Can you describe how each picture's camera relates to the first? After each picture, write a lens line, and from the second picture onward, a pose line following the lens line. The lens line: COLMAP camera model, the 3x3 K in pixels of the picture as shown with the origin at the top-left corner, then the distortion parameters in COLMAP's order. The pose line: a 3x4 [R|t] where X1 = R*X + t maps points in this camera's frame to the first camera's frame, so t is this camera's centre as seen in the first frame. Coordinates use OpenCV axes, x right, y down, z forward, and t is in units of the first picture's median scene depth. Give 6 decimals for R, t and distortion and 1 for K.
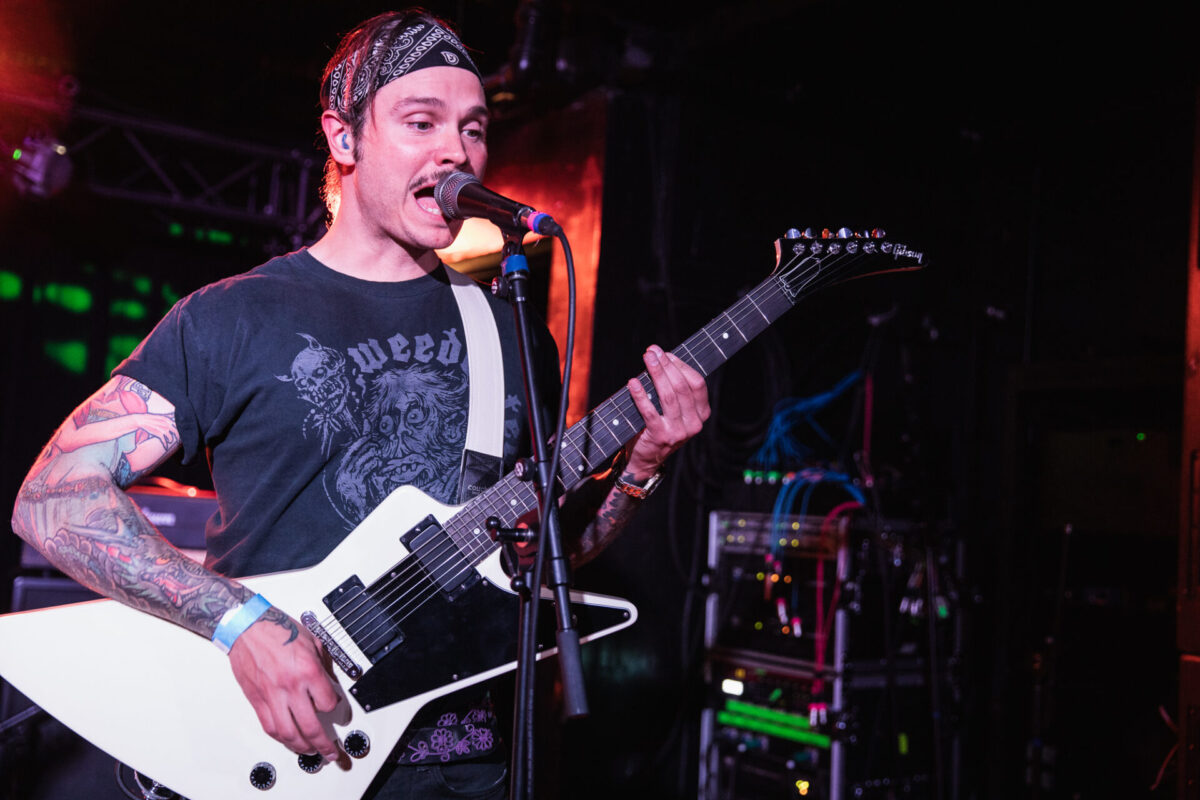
lens RADIAL K [[1553.4, 0, 600.0], [0, 1553.4, 400.0], [0, 0, 1]] dist [0.056987, 0.002500]
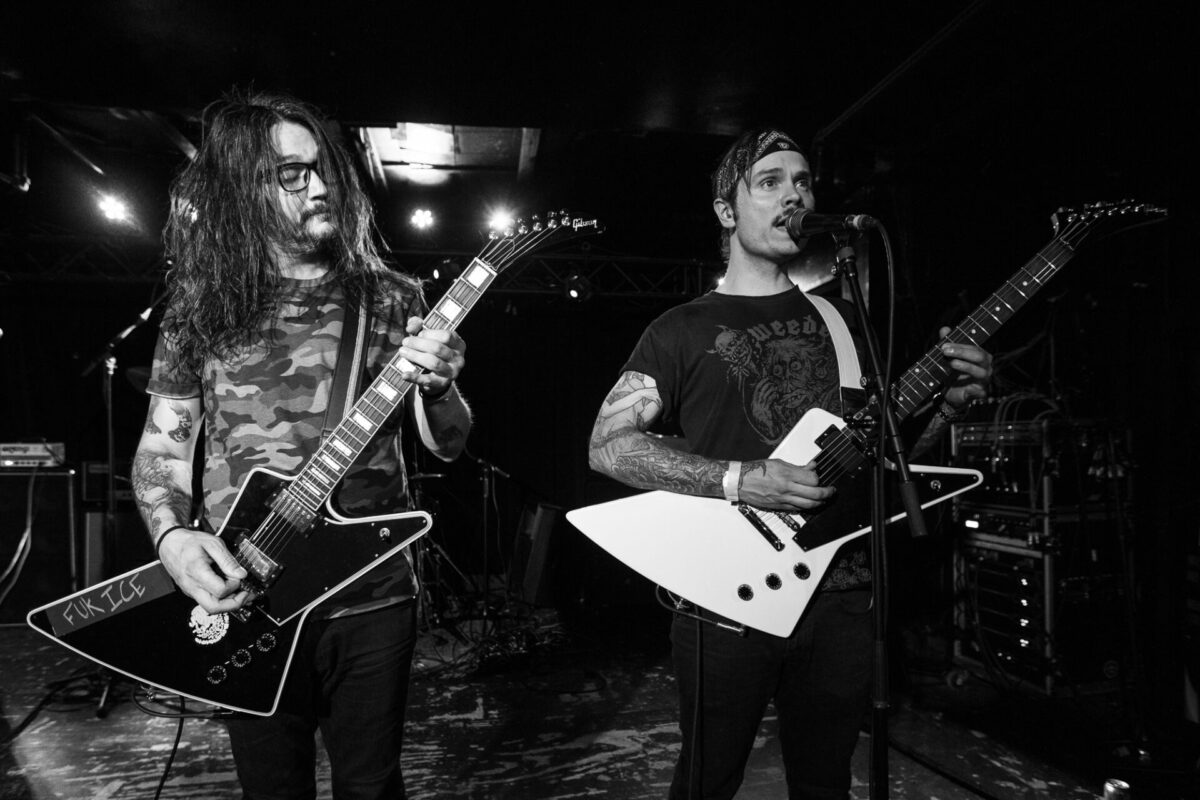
lens RADIAL K [[556.8, 0, 600.0], [0, 556.8, 400.0], [0, 0, 1]] dist [-0.048056, 0.025730]
pose [[0.933146, -0.100157, -0.345264, -0.080153], [0.092218, 0.994960, -0.039387, 0.033637], [0.347469, 0.004914, 0.937679, 0.293245]]
